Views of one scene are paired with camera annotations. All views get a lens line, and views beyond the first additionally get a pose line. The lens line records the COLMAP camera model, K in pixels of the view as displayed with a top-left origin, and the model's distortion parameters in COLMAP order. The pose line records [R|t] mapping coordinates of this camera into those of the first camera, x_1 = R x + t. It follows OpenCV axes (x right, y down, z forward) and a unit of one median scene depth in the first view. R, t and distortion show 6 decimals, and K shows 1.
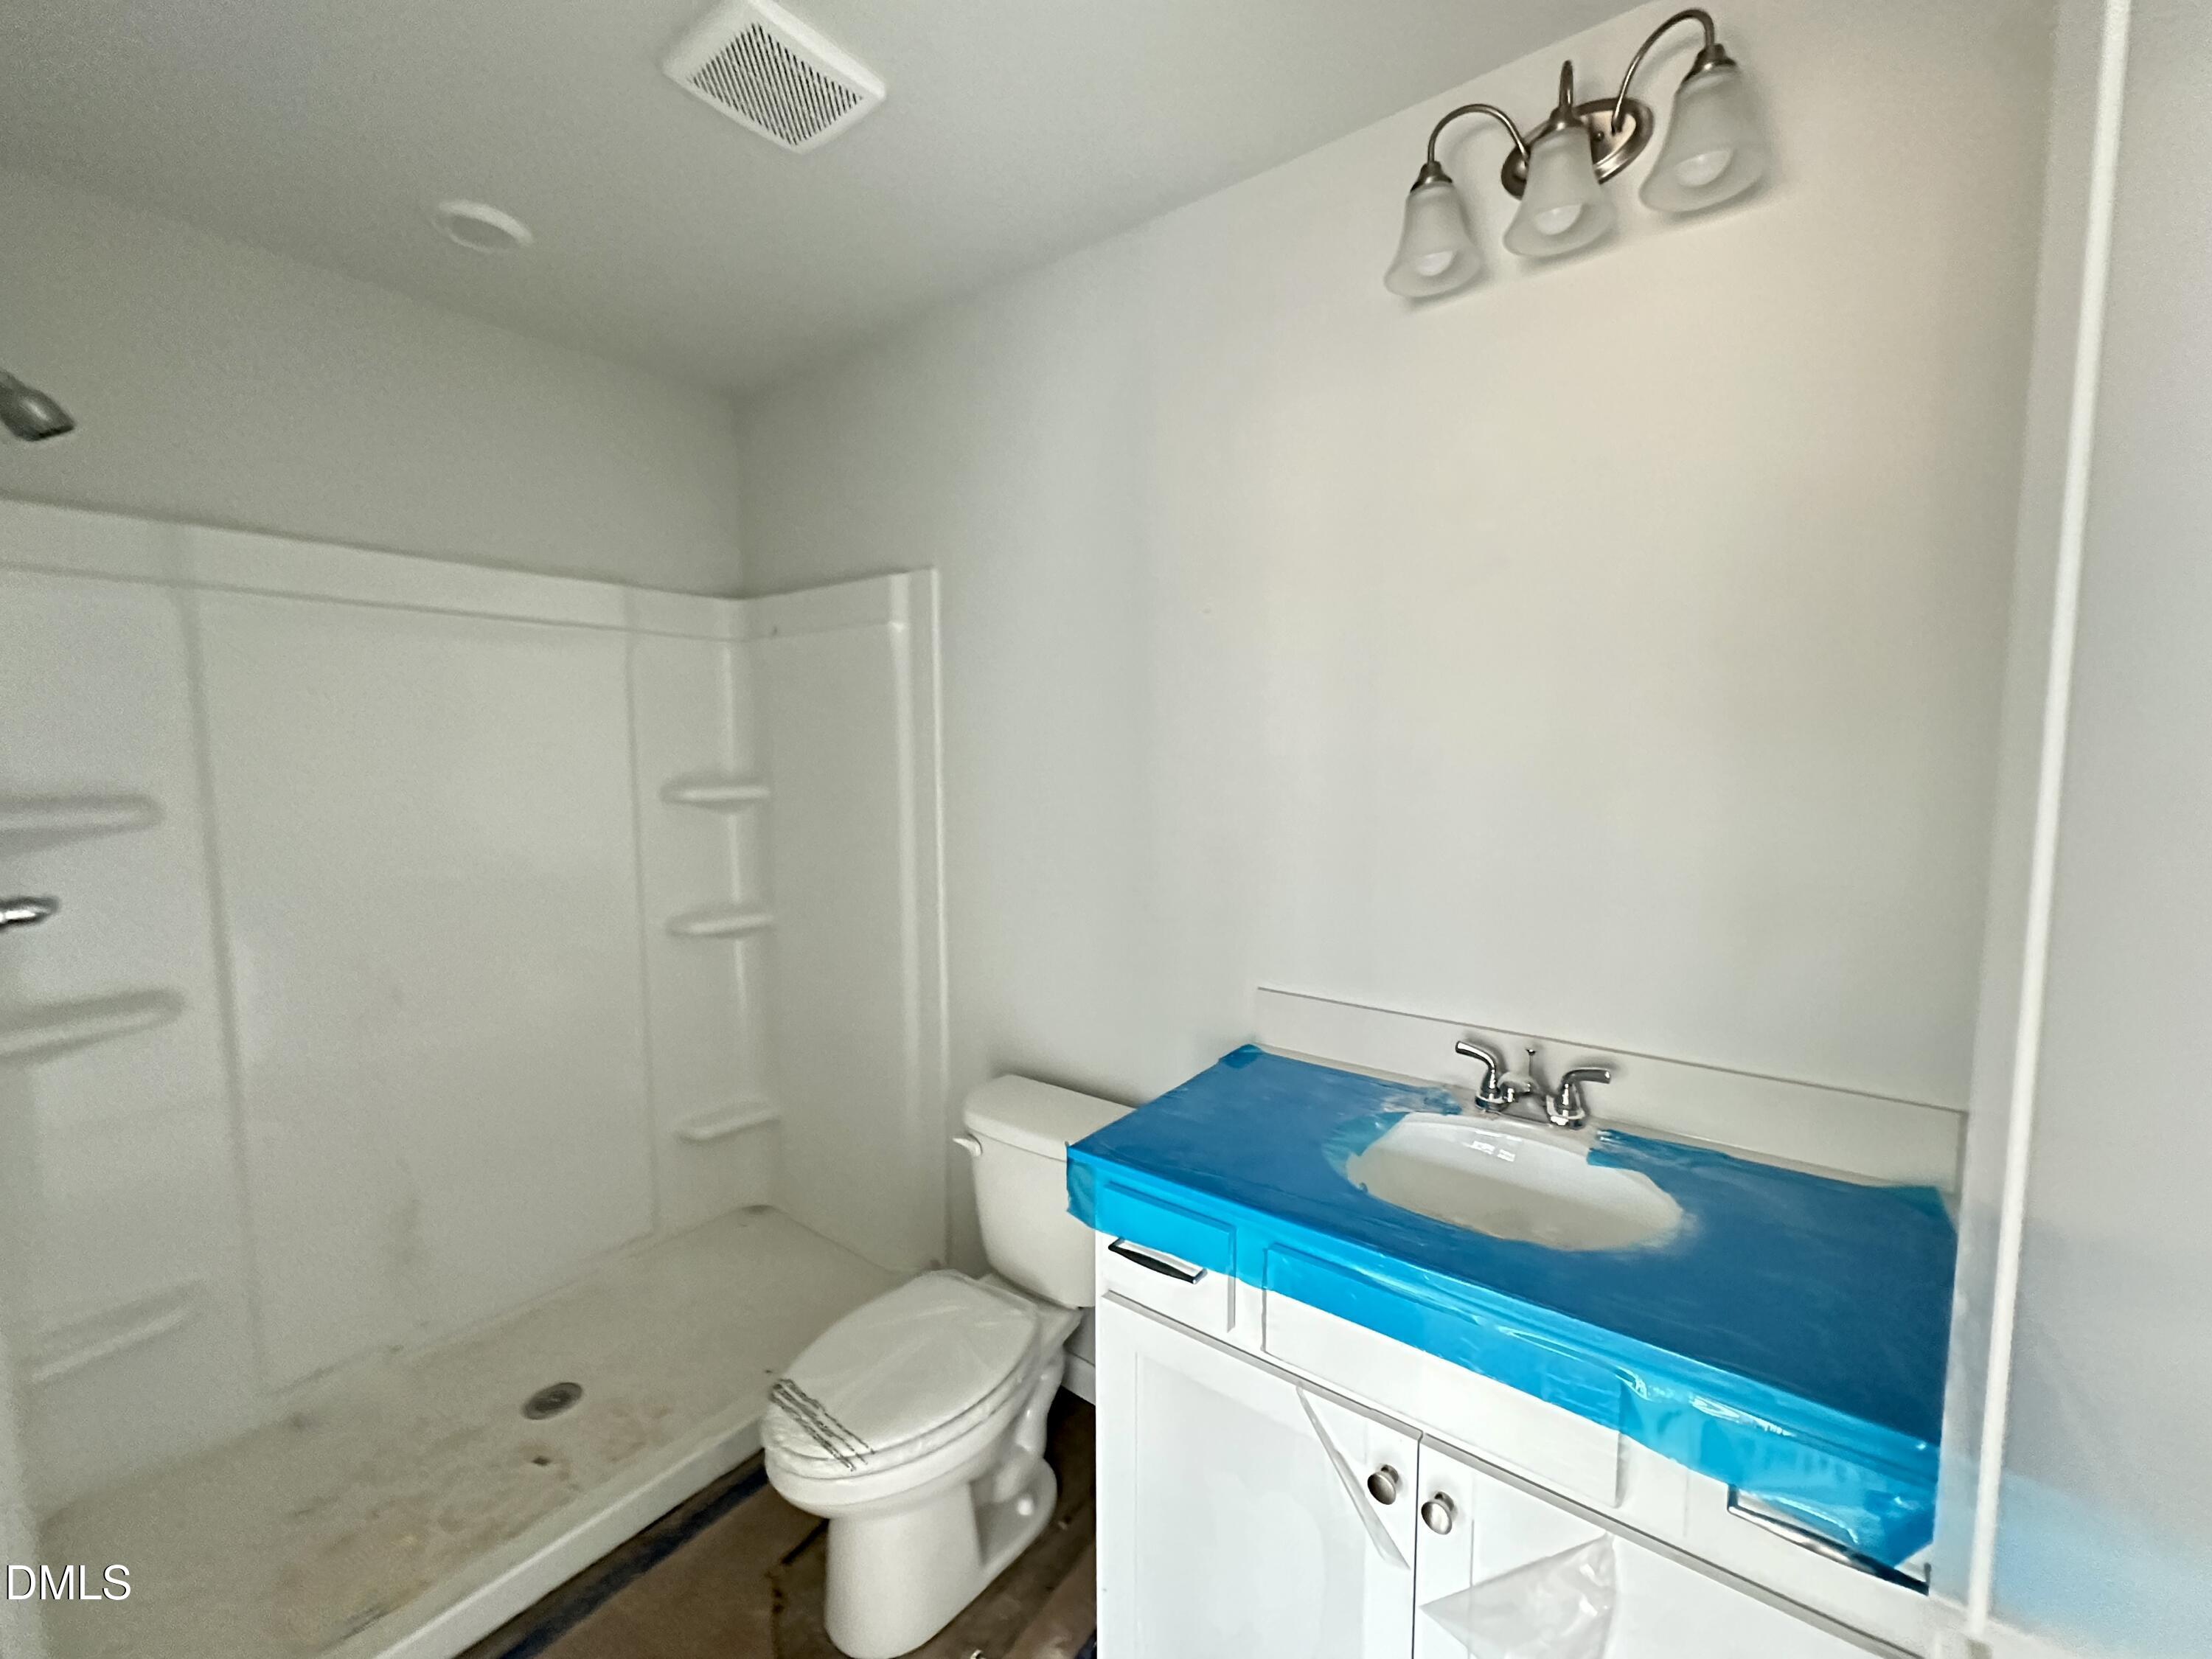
lens RADIAL K [[882.3, 0, 1116.1], [0, 882.3, 832.5], [0, 0, 1]] dist [0.007787, 0.000387]
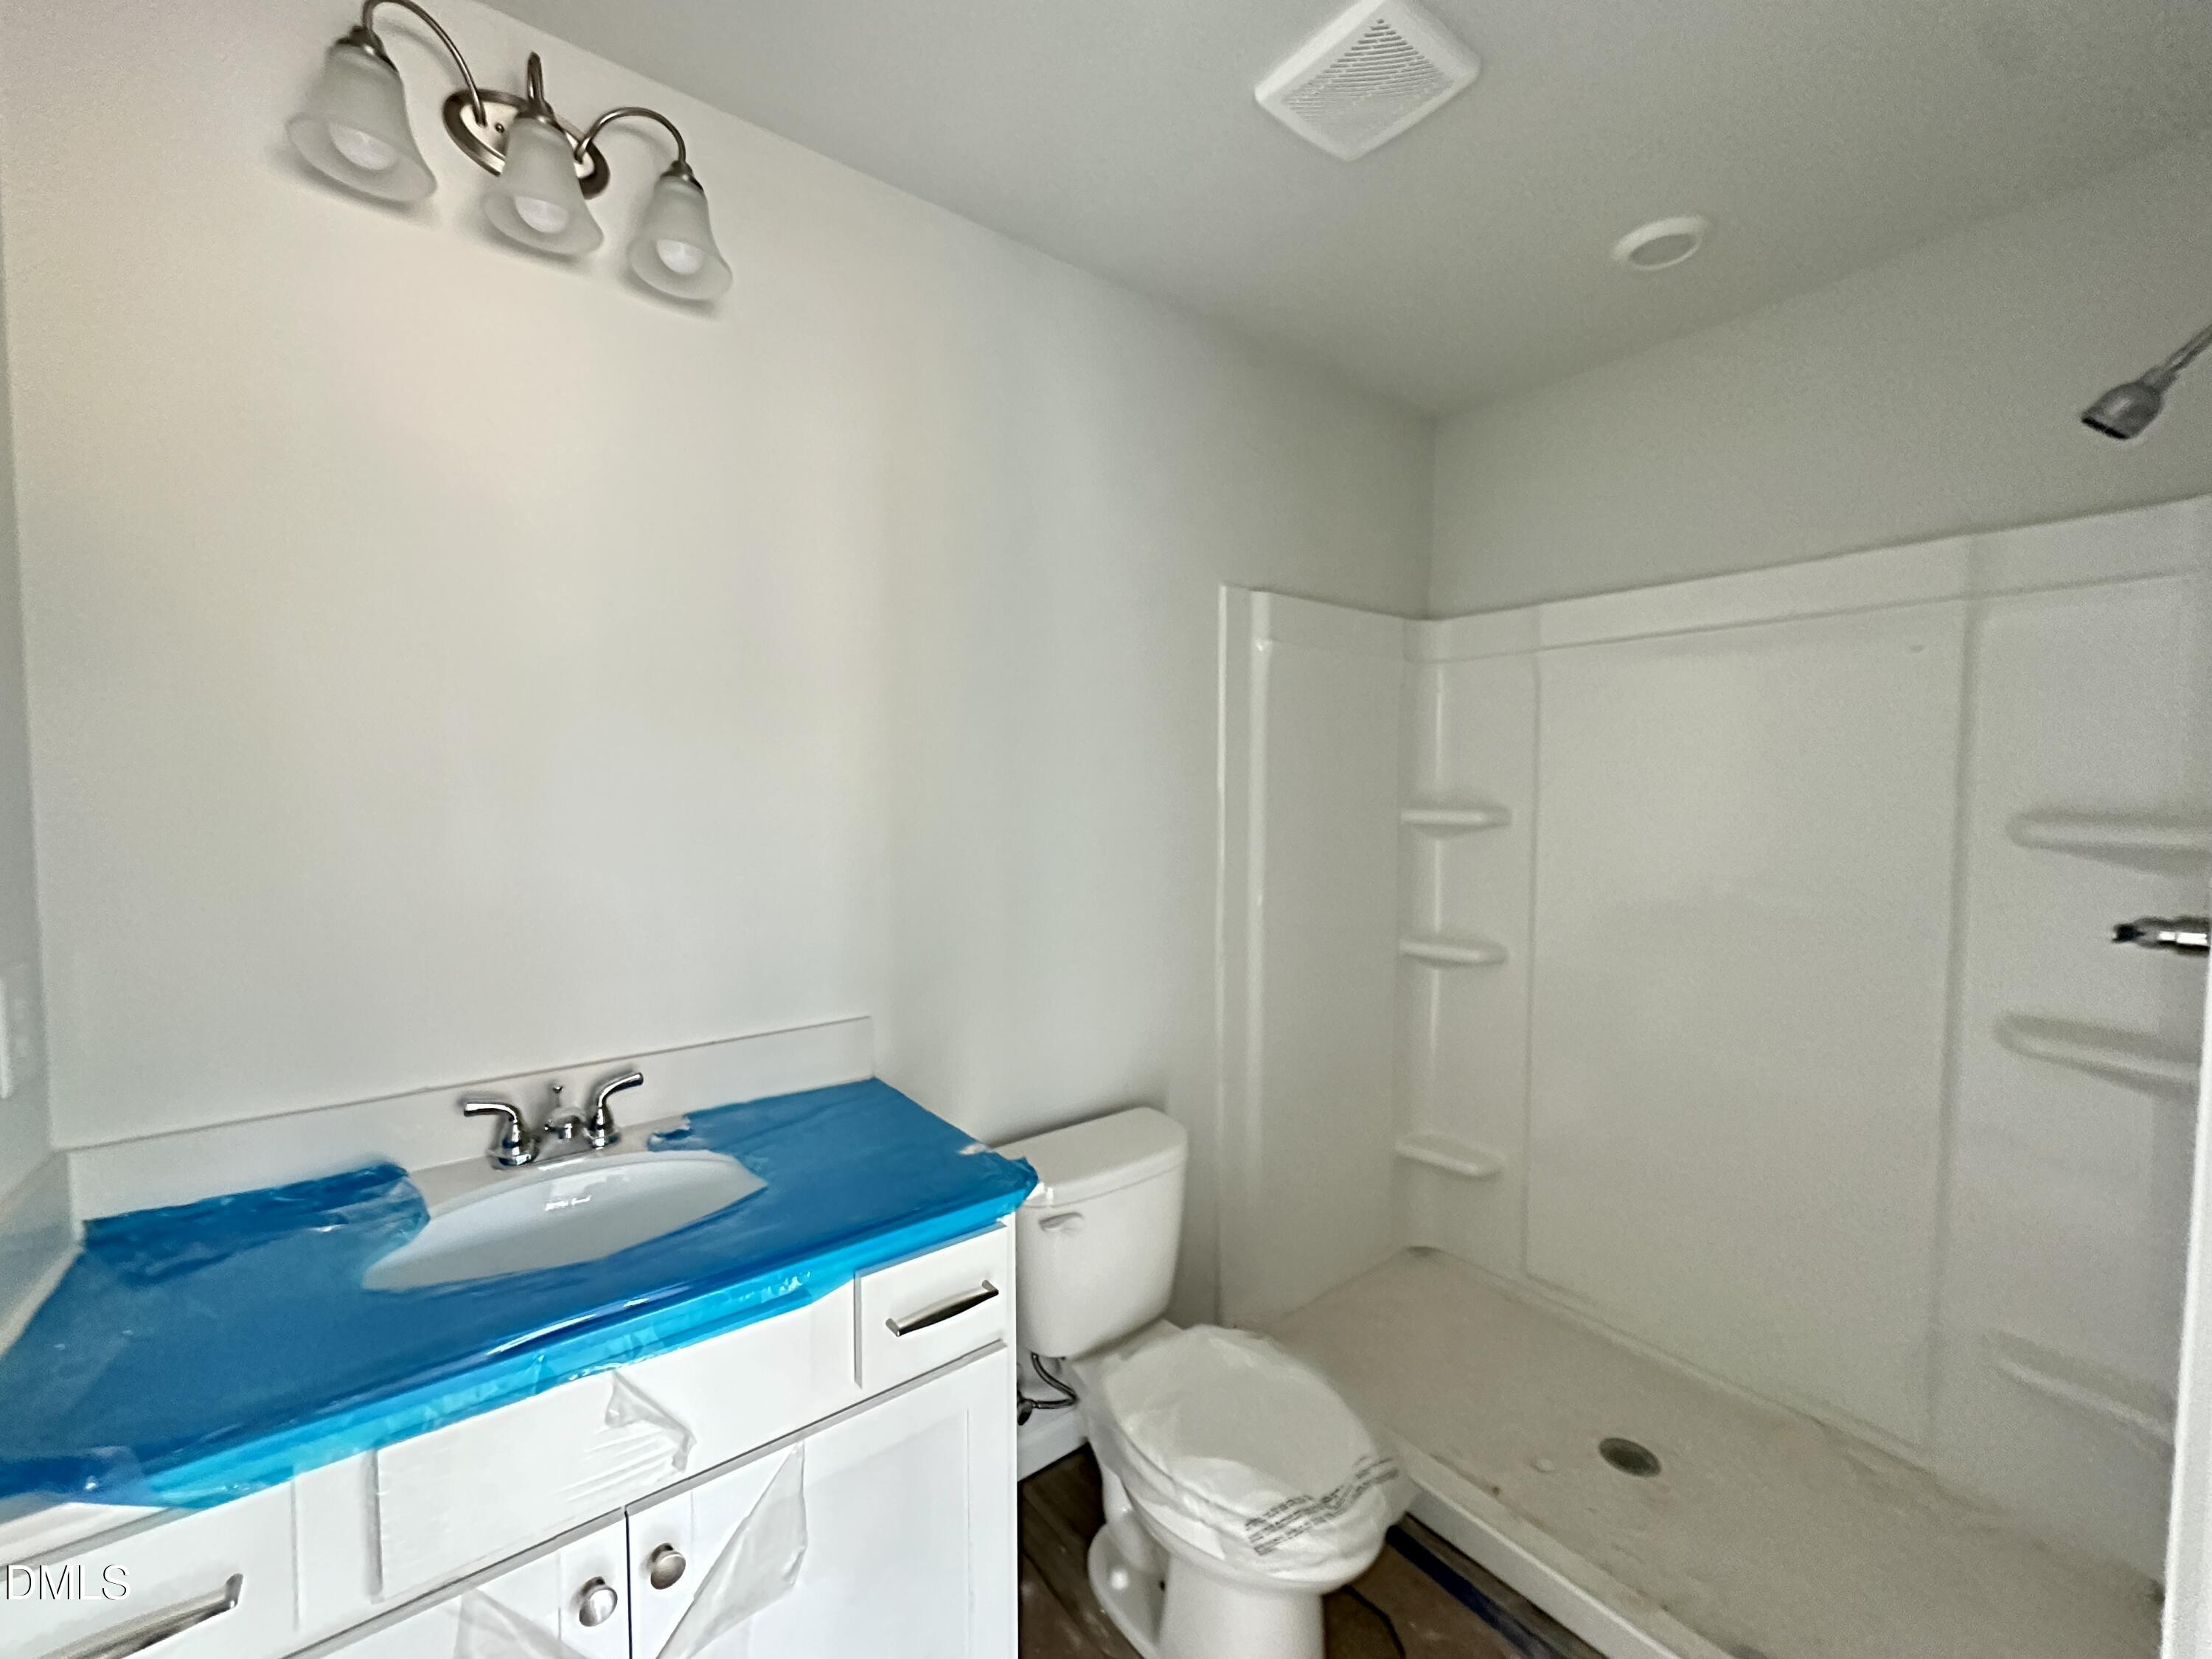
lens RADIAL K [[882.3, 0, 1116.1], [0, 882.3, 832.5], [0, 0, 1]] dist [0.007787, 0.000387]
pose [[0.249857, -0.035348, 0.967637, -0.283806], [0.073119, 0.997169, 0.017547, 0.010106], [-0.965518, 0.066369, 0.251734, 0.181820]]
